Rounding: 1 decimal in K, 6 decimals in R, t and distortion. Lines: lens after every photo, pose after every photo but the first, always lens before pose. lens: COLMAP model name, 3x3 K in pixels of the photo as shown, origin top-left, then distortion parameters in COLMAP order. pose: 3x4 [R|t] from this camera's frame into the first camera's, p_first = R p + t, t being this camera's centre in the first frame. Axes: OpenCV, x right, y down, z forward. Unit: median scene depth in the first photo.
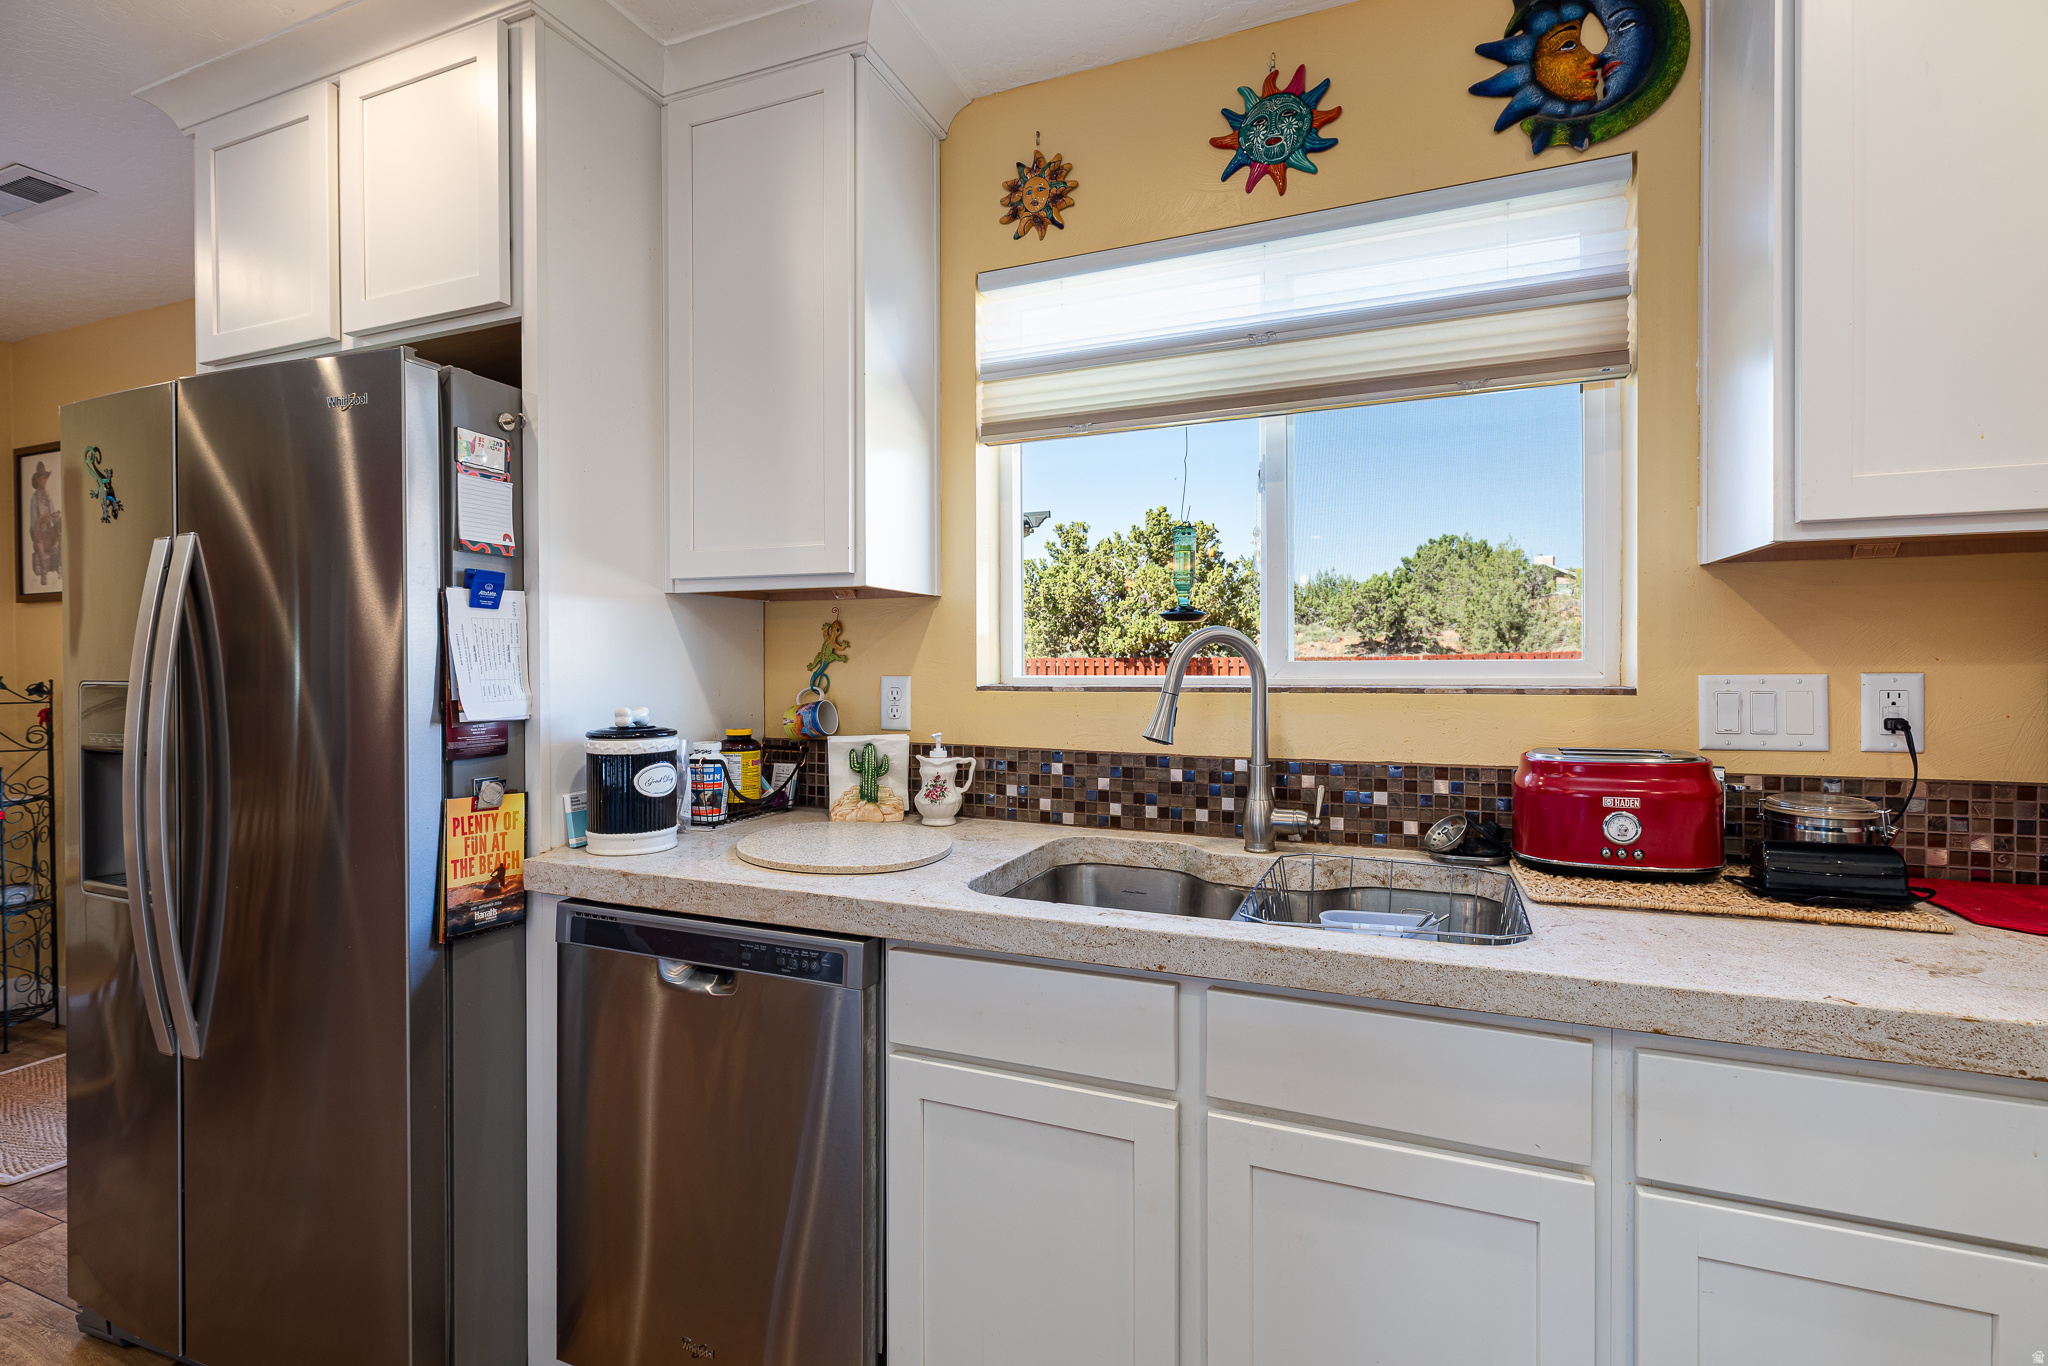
lens RADIAL K [[939.8, 0, 1034.8], [0, 939.8, 672.5], [0, 0, 1]] dist [0.004561, -0.000617]
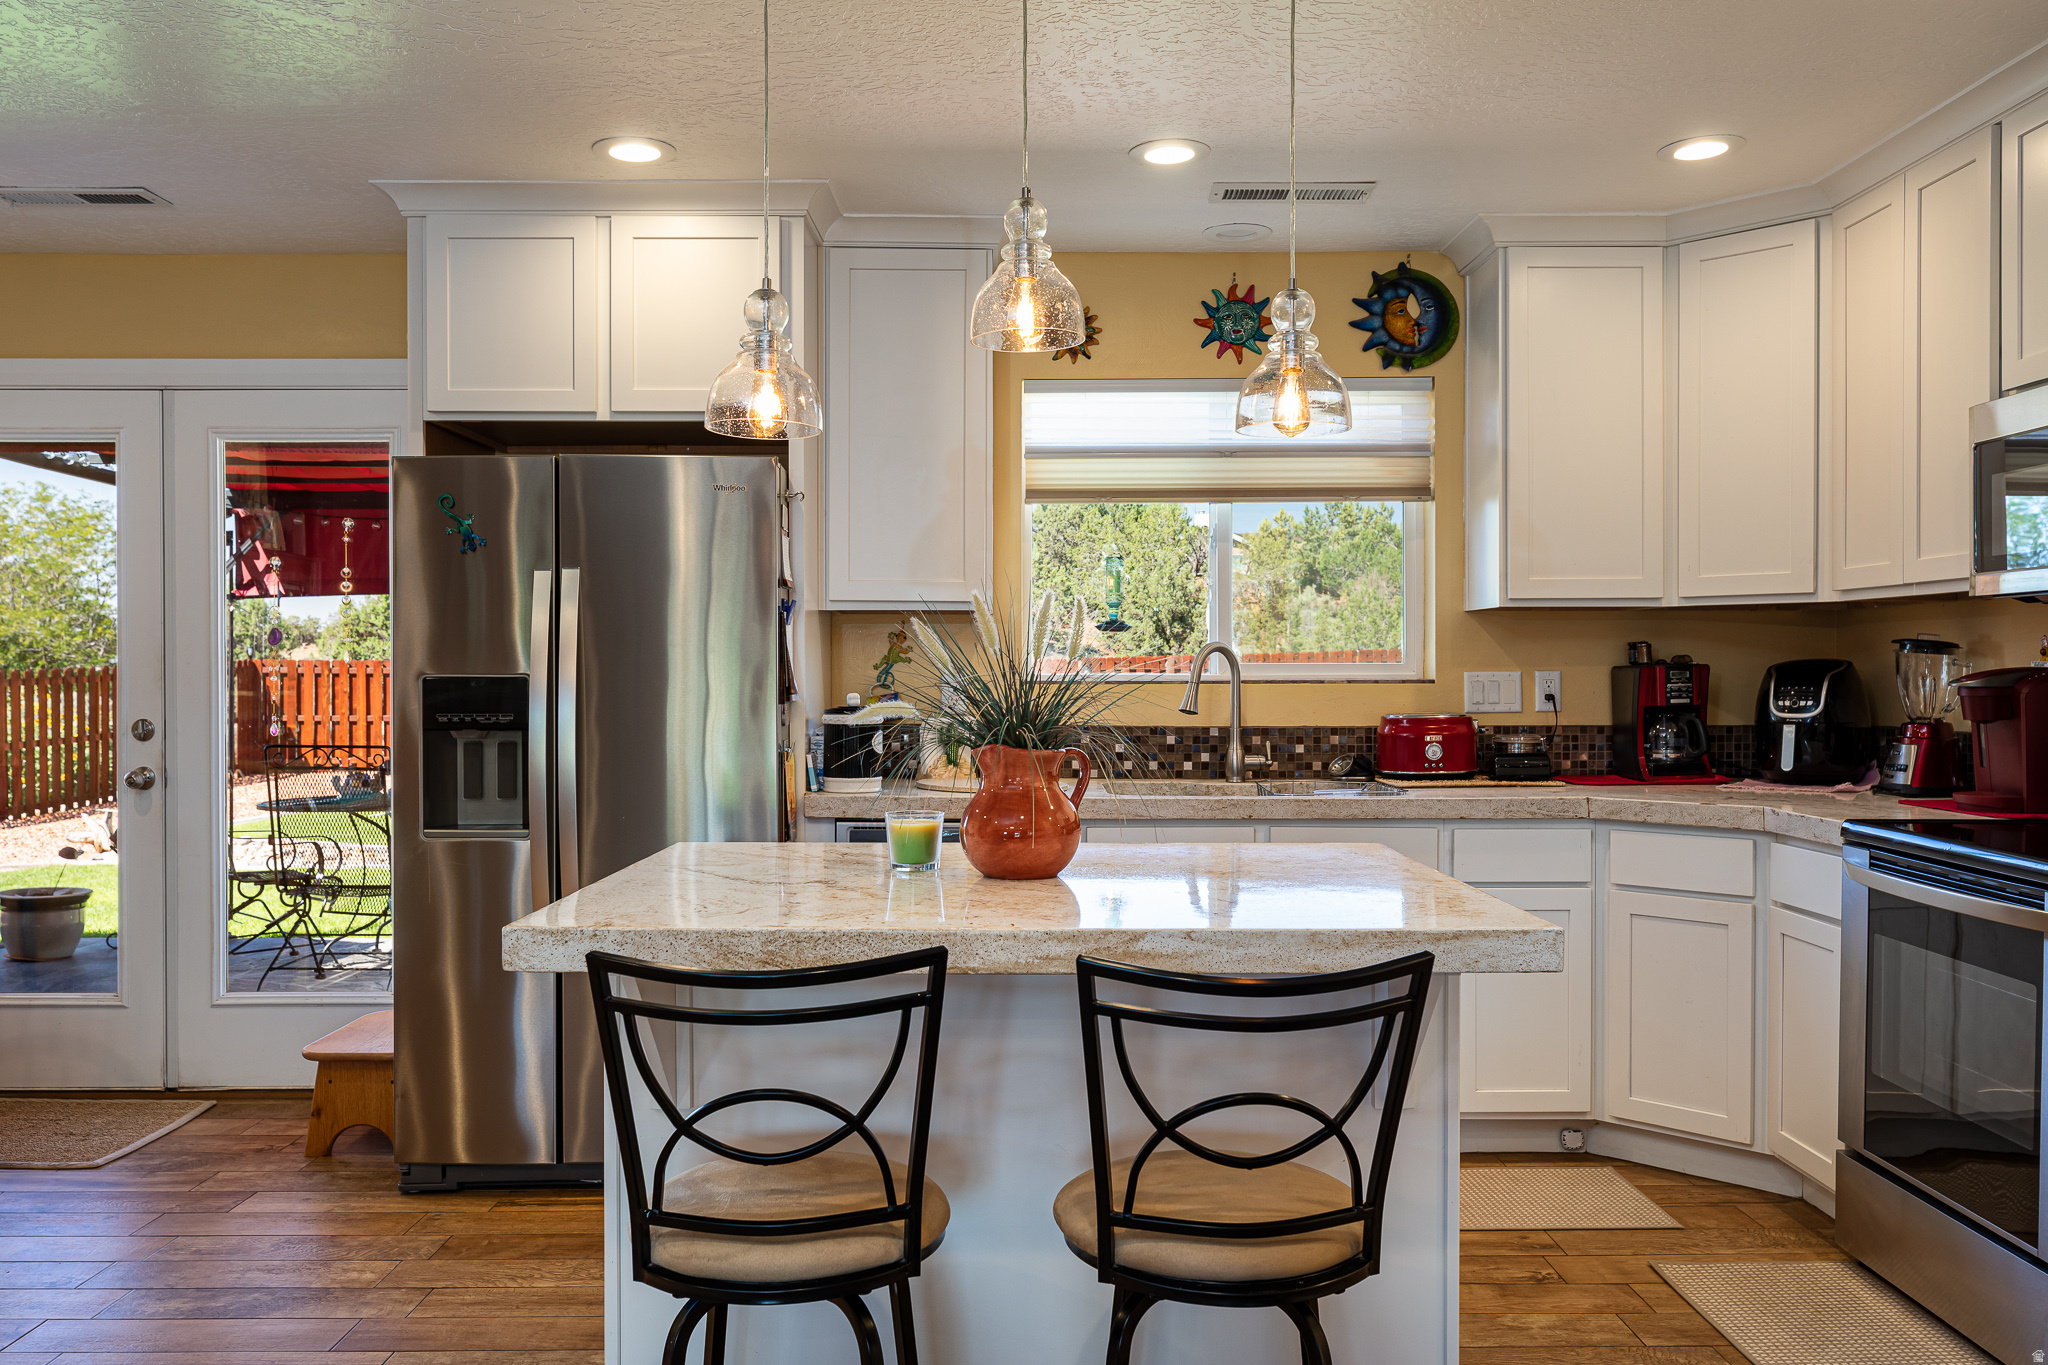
lens RADIAL K [[1613.3, 0, 1020.7], [0, 1613.3, 682.5], [0, 0, 1]] dist [-0.009087, -0.000649]
pose [[0.926034, -0.000077, 0.377441, -1.174373], [0.000751, 0.999998, -0.001639, 0.025818], [-0.377440, 0.001801, 0.926032, -1.448700]]
